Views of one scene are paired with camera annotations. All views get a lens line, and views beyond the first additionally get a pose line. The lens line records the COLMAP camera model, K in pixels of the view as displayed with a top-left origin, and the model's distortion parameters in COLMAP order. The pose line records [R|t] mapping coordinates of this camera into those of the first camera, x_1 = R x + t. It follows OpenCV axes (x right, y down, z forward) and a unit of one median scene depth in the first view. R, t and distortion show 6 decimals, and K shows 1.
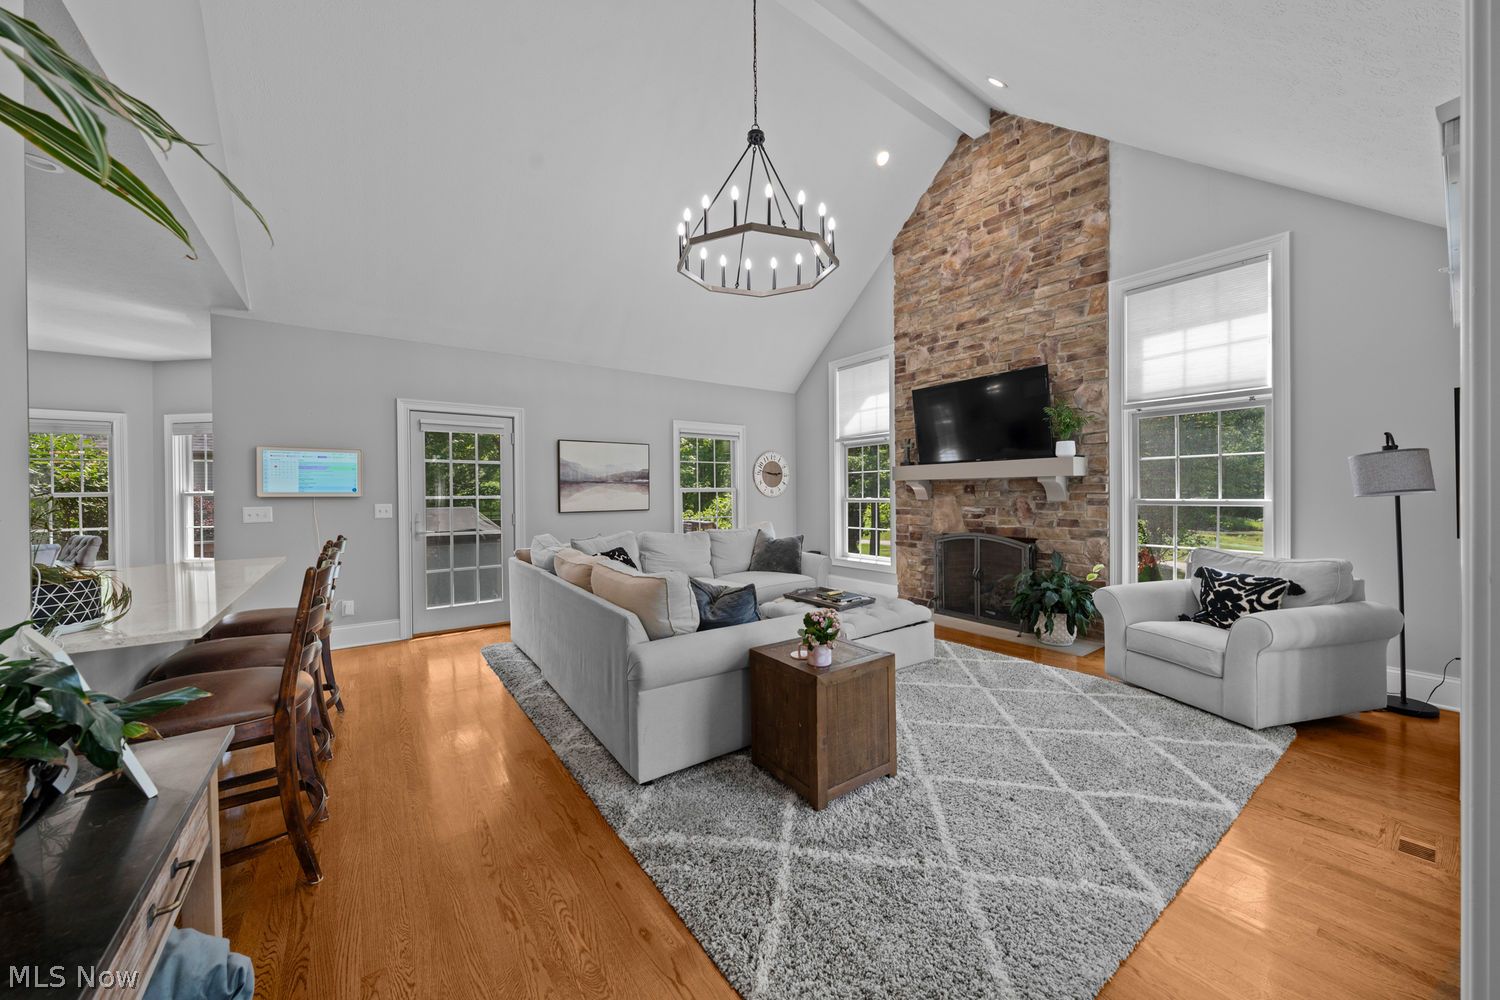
lens RADIAL K [[539.4, 0, 745.3], [0, 539.4, 496.1], [0, 0, 1]] dist [0.000780, 0.000034]
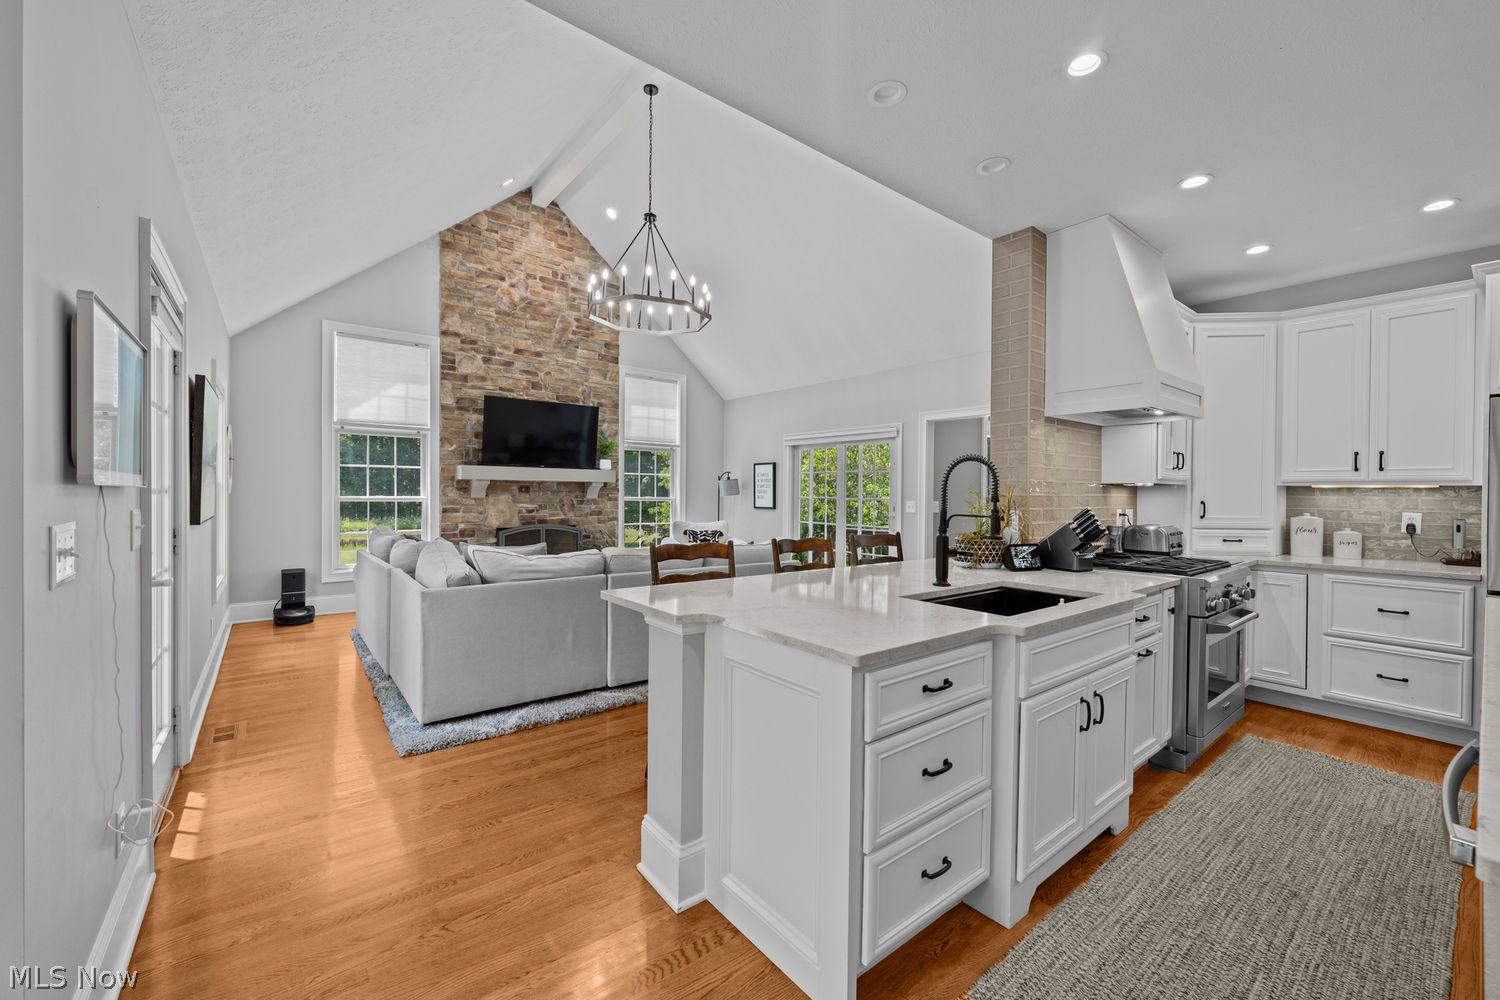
lens RADIAL K [[580.8, 0, 746.7], [0, 580.8, 494.2], [0, 0, 1]] dist [0.000176, 0.000179]
pose [[-0.040436, 0.000005, 0.999182, -0.895296], [-0.006947, 0.999976, -0.000286, -0.004452], [-0.999158, -0.006953, -0.040435, 0.551002]]
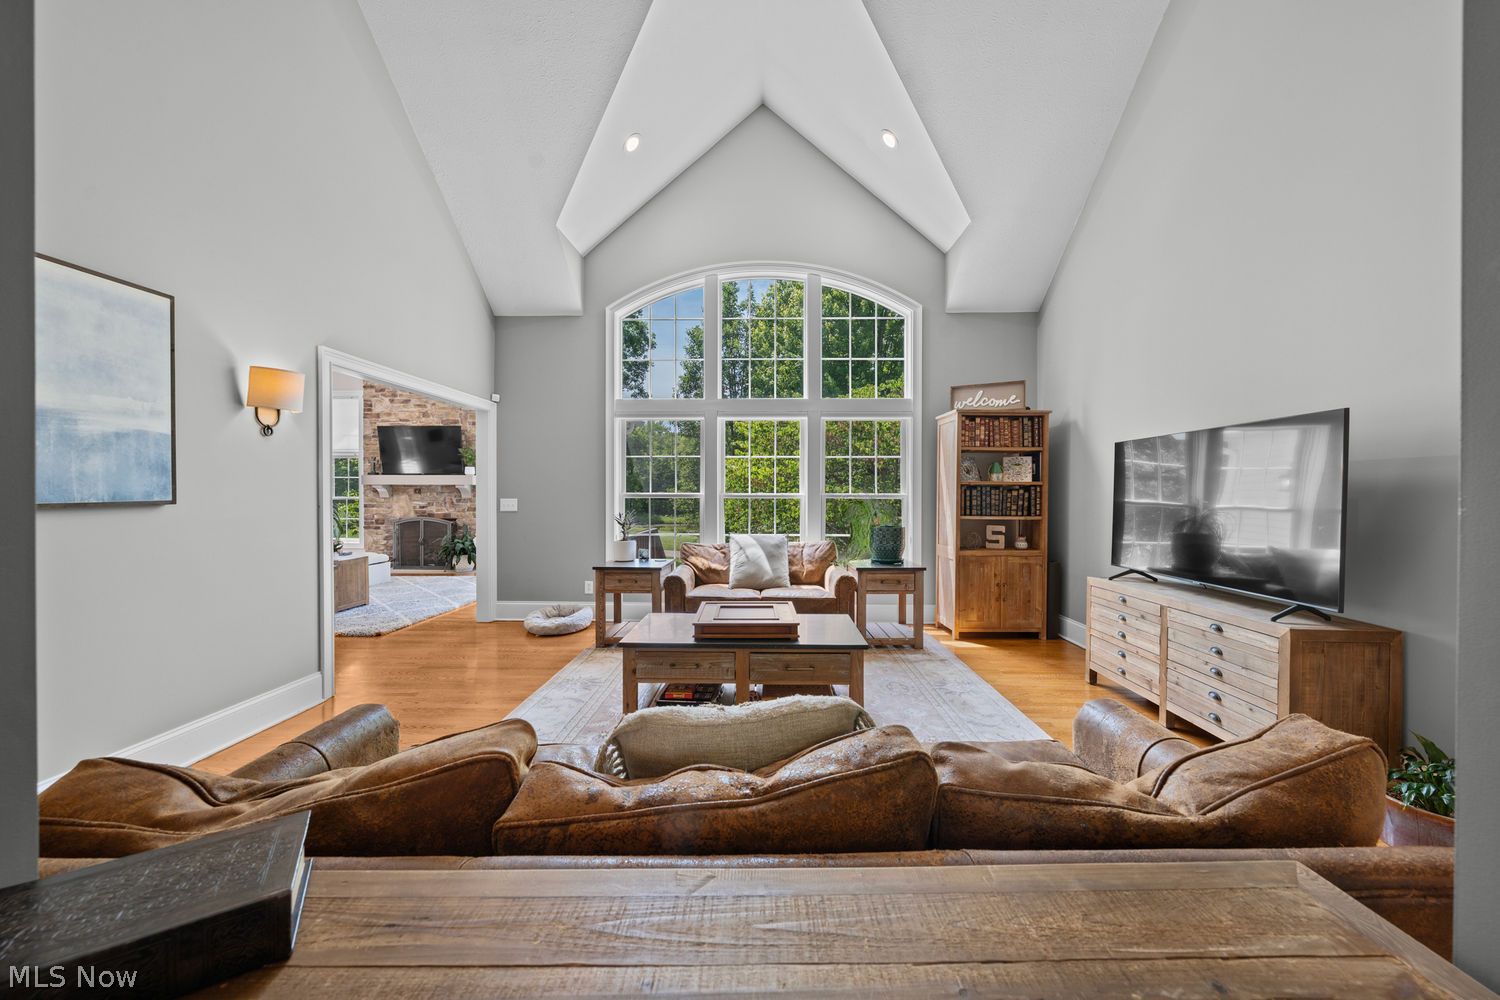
lens RADIAL K [[539.4, 0, 756.8], [0, 539.4, 498.7], [0, 0, 1]] dist [0.000780, 0.000034]
pose [[0.612228, 0.003186, 0.790675, -0.253716], [-0.002689, 0.999994, -0.001948, 0.011176], [-0.790677, -0.000933, 0.612233, -0.829375]]
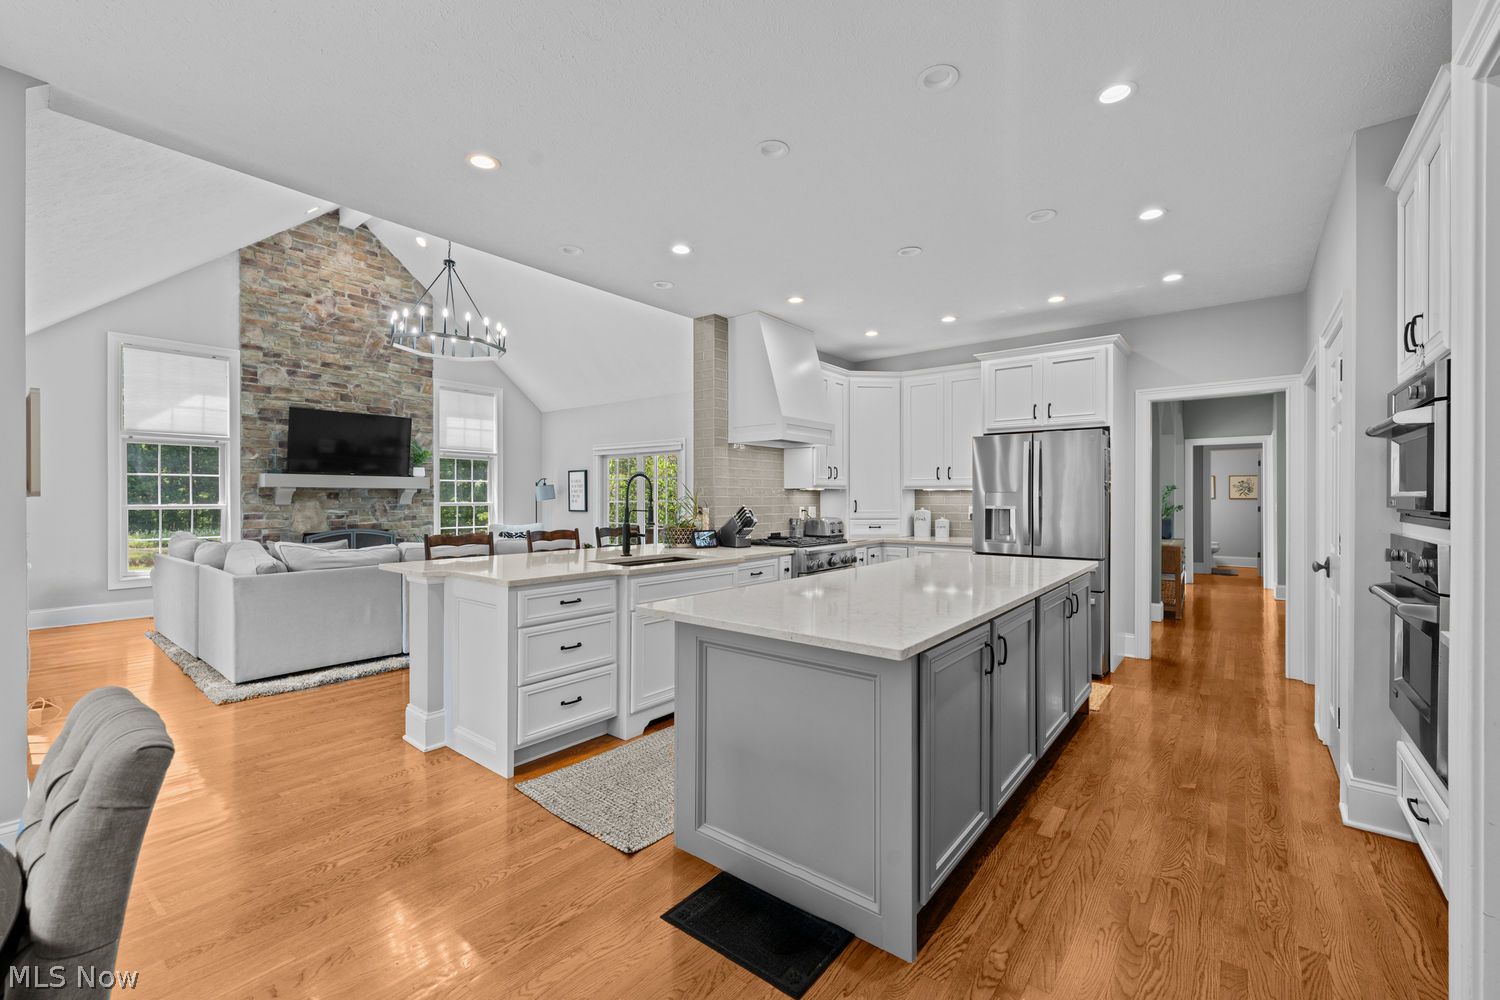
lens RADIAL K [[604.6, 0, 744.8], [0, 604.6, 495.5], [0, 0, 1]] dist [-0.000821, -0.000344]
pose [[-0.258203, 0.005739, 0.966074, -1.194759], [0.002876, 0.999982, -0.005171, -0.003400], [-0.966086, 0.001443, -0.258215, 0.429424]]
